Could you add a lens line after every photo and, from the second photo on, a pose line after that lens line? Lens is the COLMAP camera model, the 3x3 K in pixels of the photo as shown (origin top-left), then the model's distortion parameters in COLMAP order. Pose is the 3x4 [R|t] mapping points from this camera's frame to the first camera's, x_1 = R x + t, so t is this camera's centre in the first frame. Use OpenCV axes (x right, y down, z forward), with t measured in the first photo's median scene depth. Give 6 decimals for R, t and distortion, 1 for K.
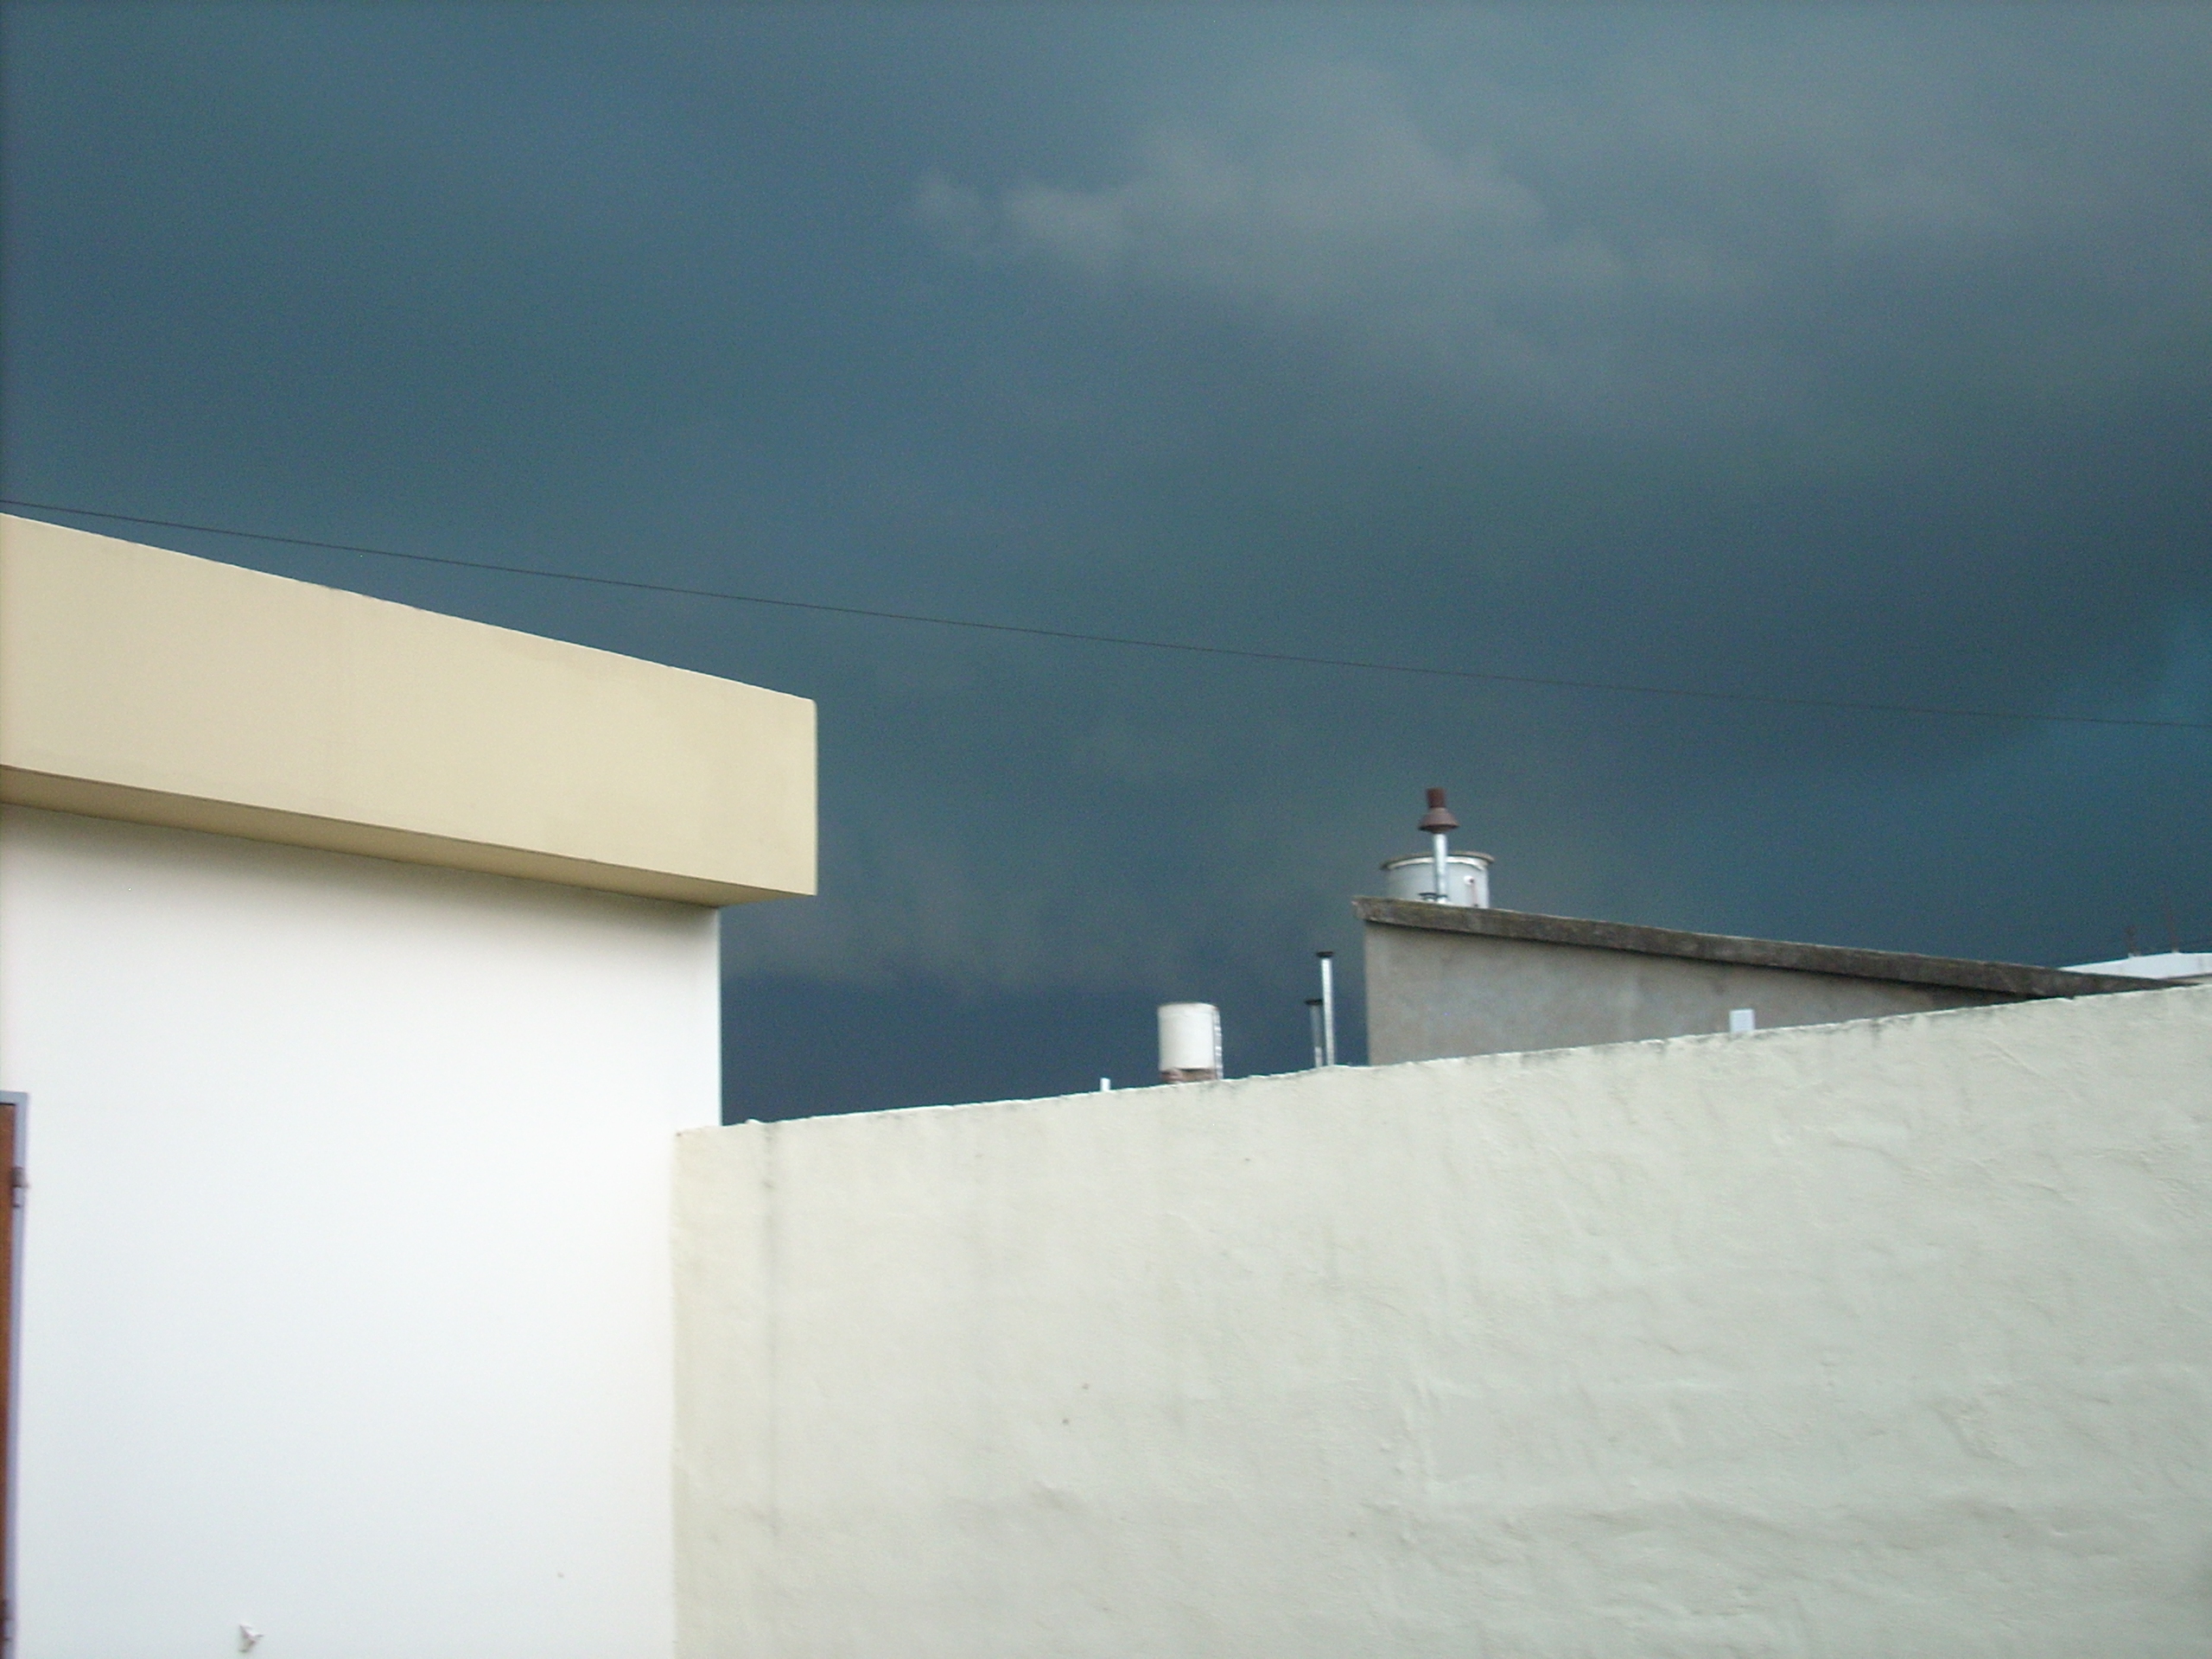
lens RADIAL K [[2832.7, 0, 1106.0], [0, 2832.7, 829.5], [0, 0, 1]] dist [-0.104581, -0.008014]
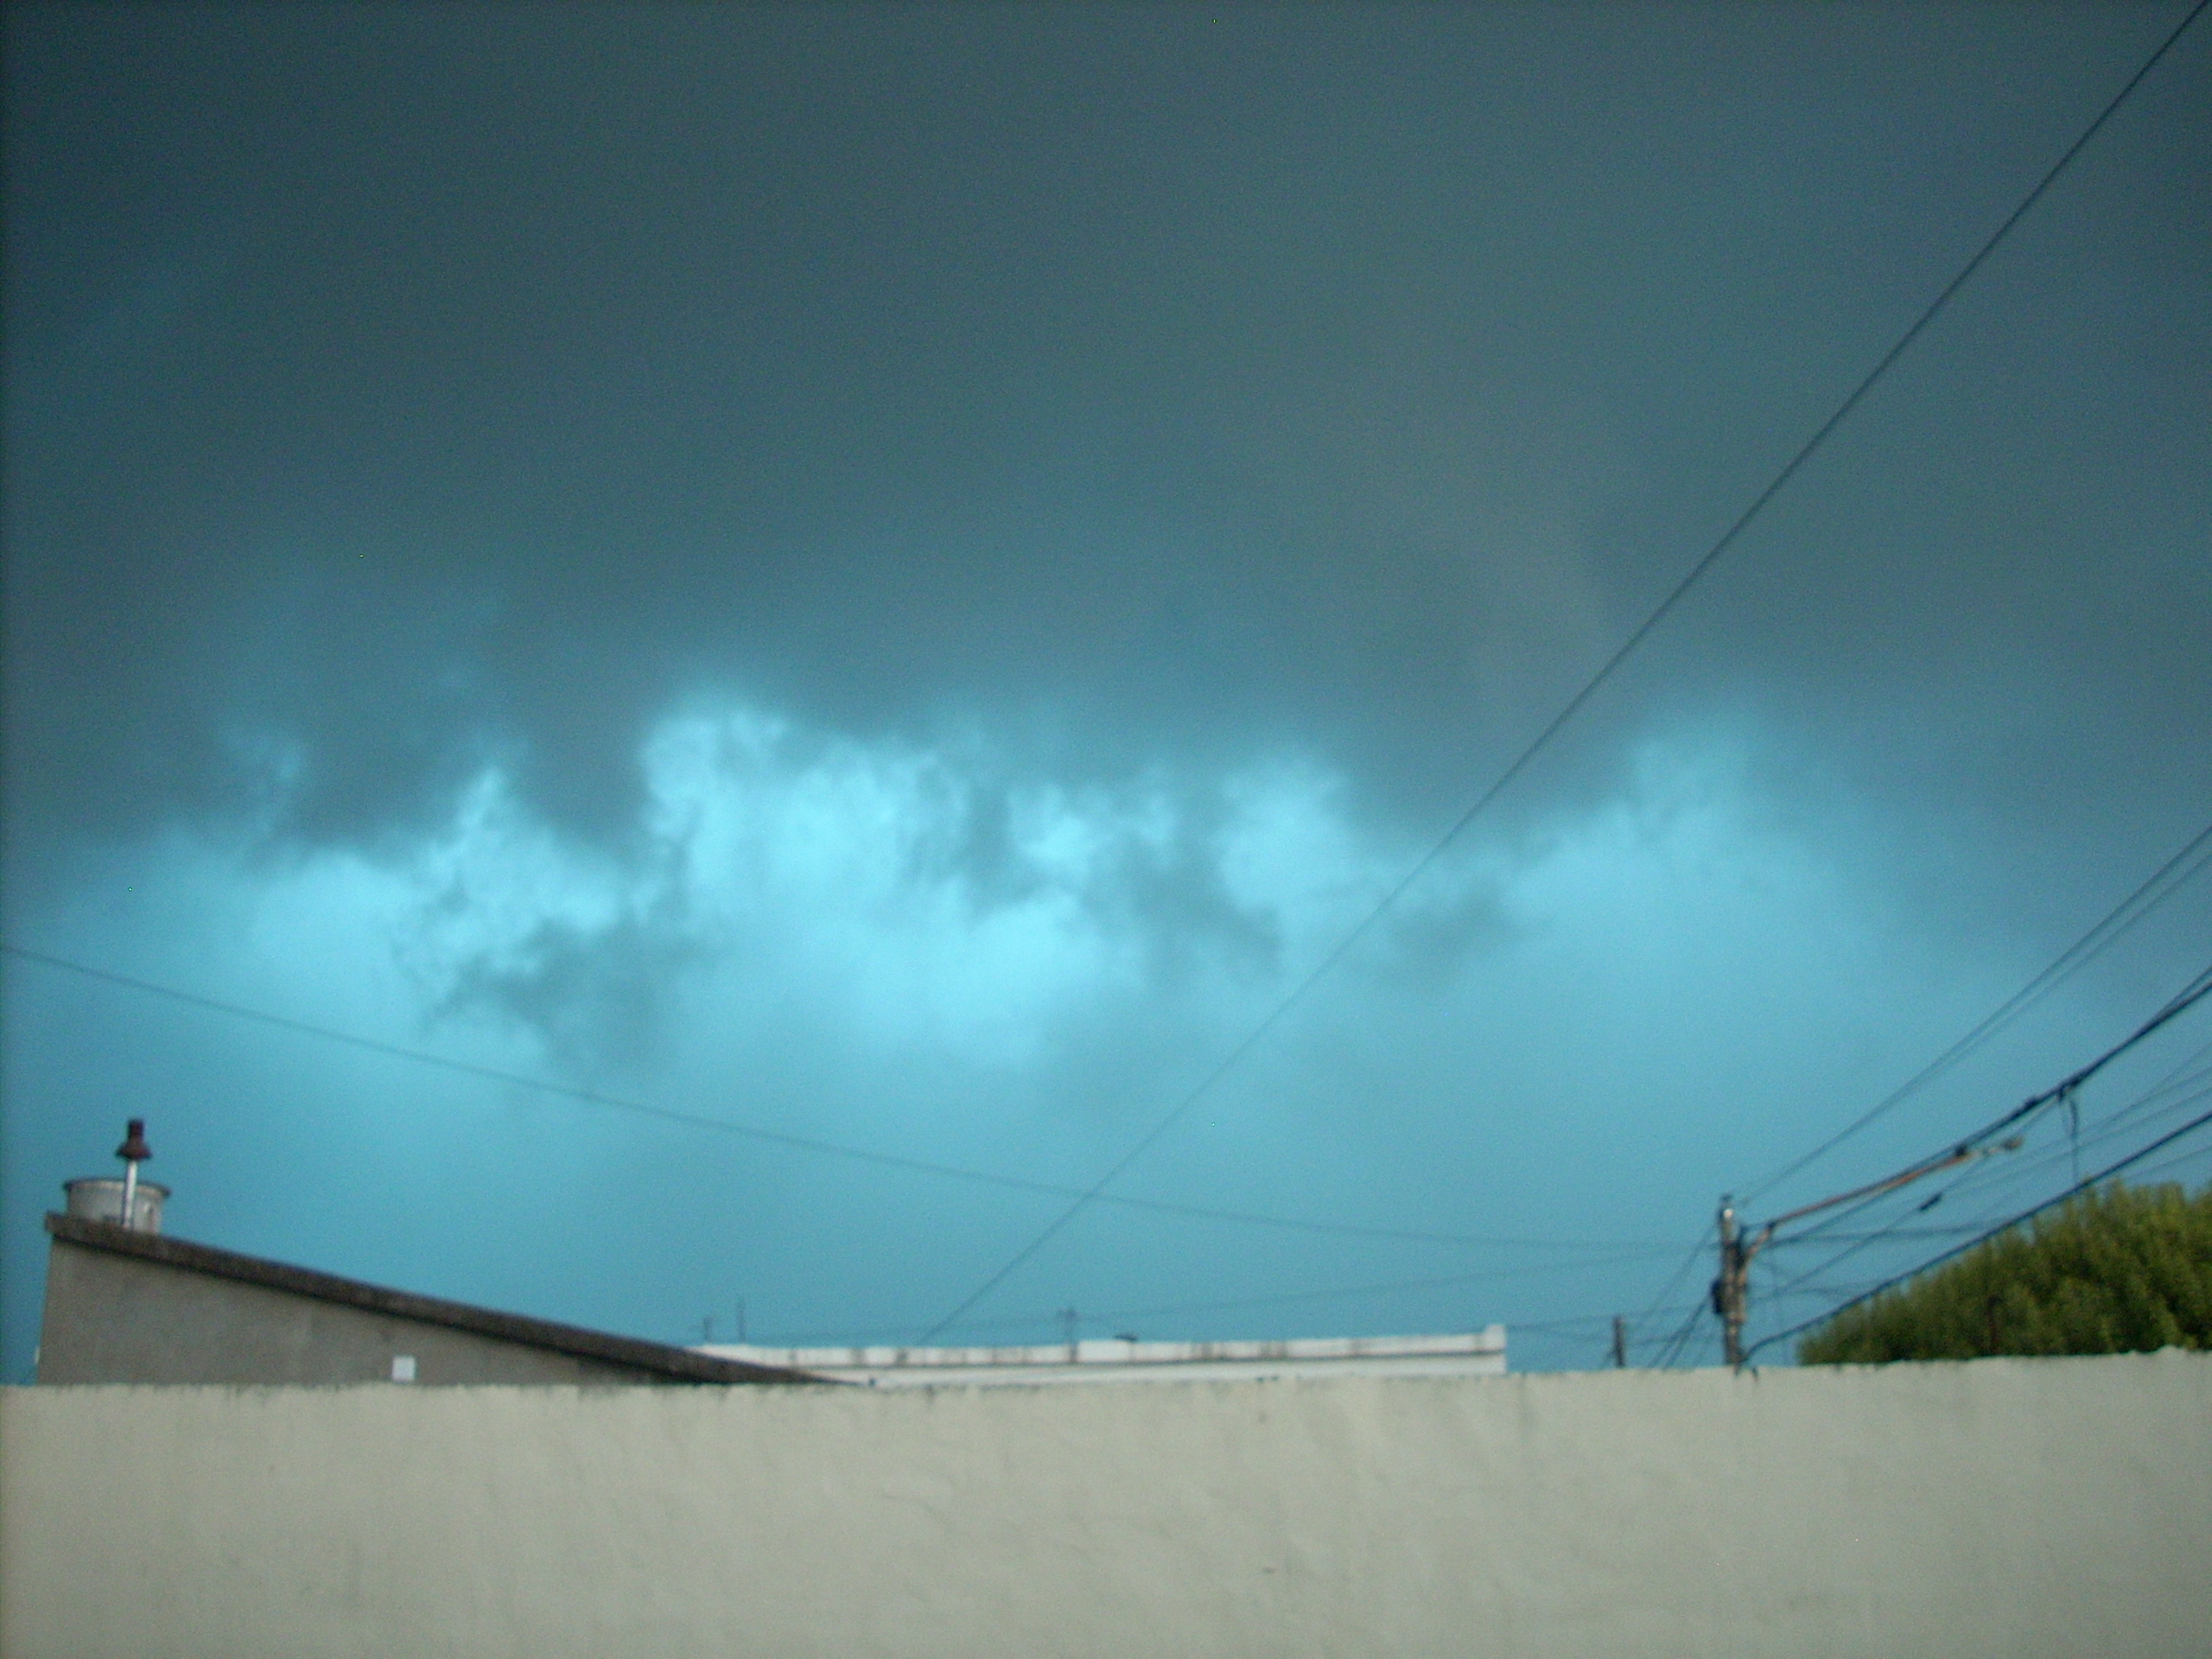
lens RADIAL K [[2472.8, 0, 1110.9], [0, 2472.8, 834.9], [0, 0, 1]] dist [-0.142234, 0.054894]
pose [[0.848544, 0.186714, 0.495087, -0.163147], [-0.109366, 0.977356, -0.181147, 0.020132], [-0.517699, 0.099565, 0.849750, 0.103203]]
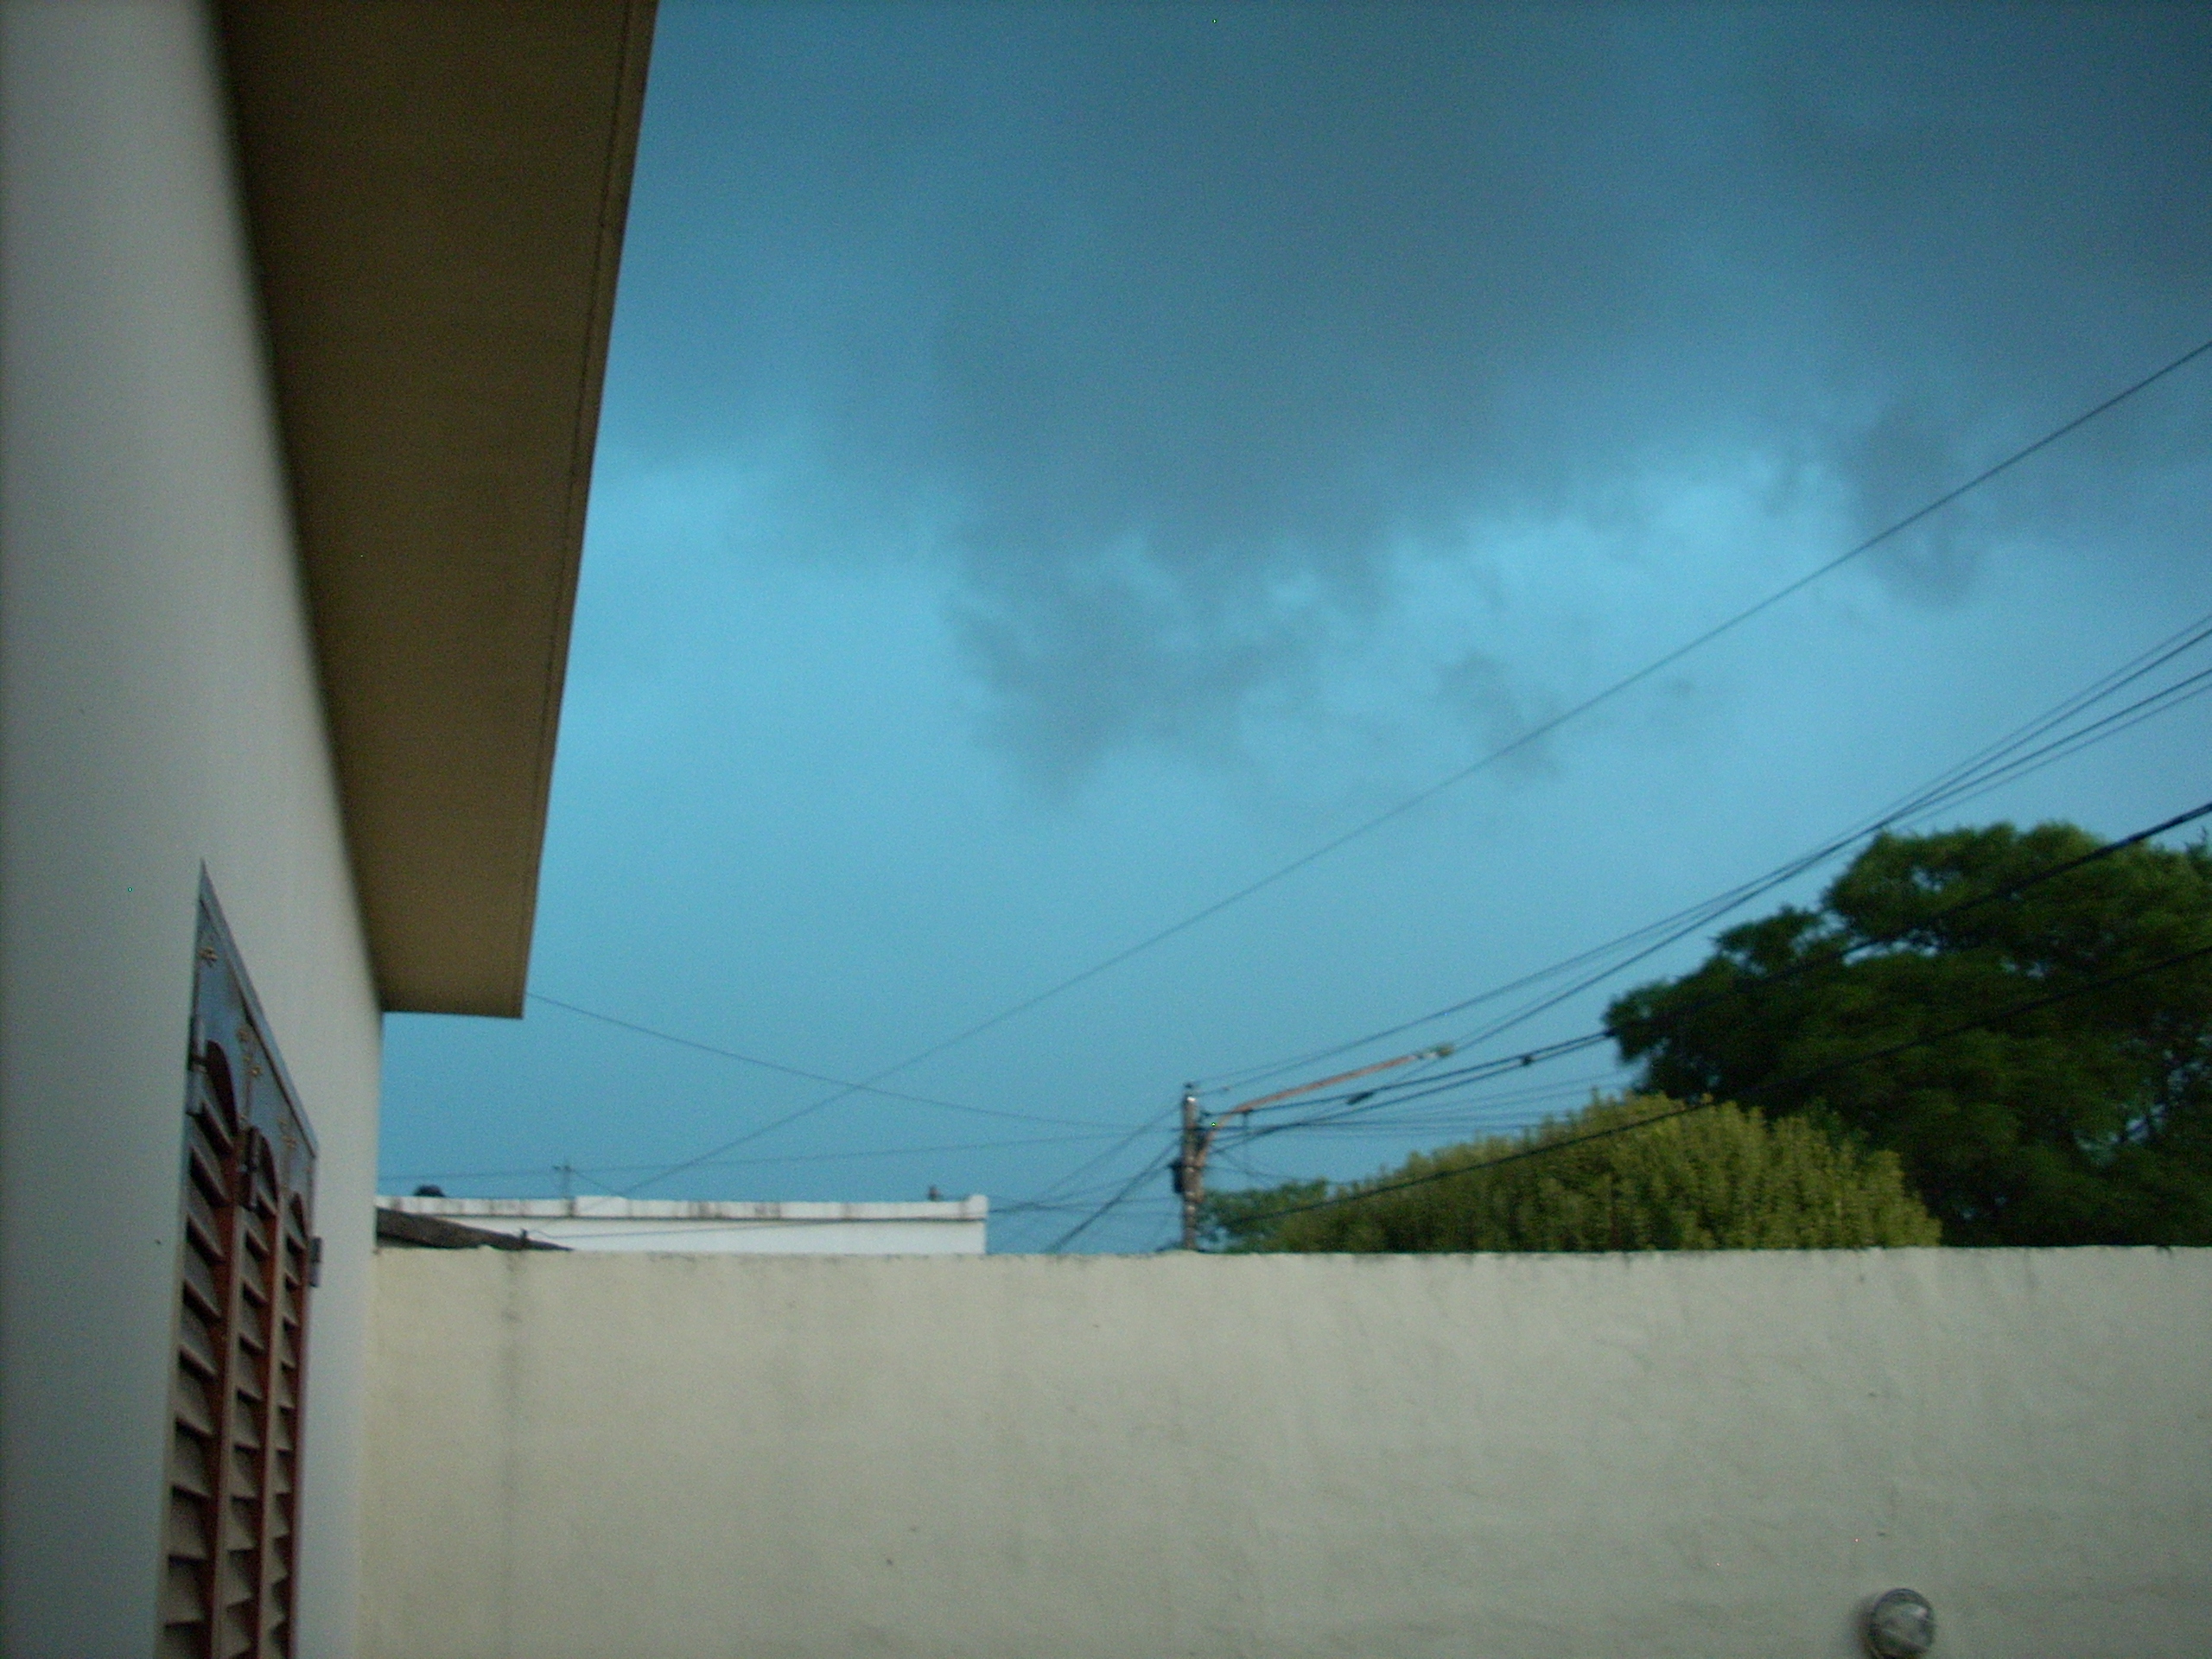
lens RADIAL K [[2465.5, 0, 1113.1], [0, 2465.5, 819.3], [0, 0, 1]] dist [-0.136885, 0.037667]
pose [[0.631171, 0.218830, 0.744134, -0.727282], [-0.134063, 0.975716, -0.173220, 0.088814], [-0.763970, 0.009571, 0.645181, 0.362820]]
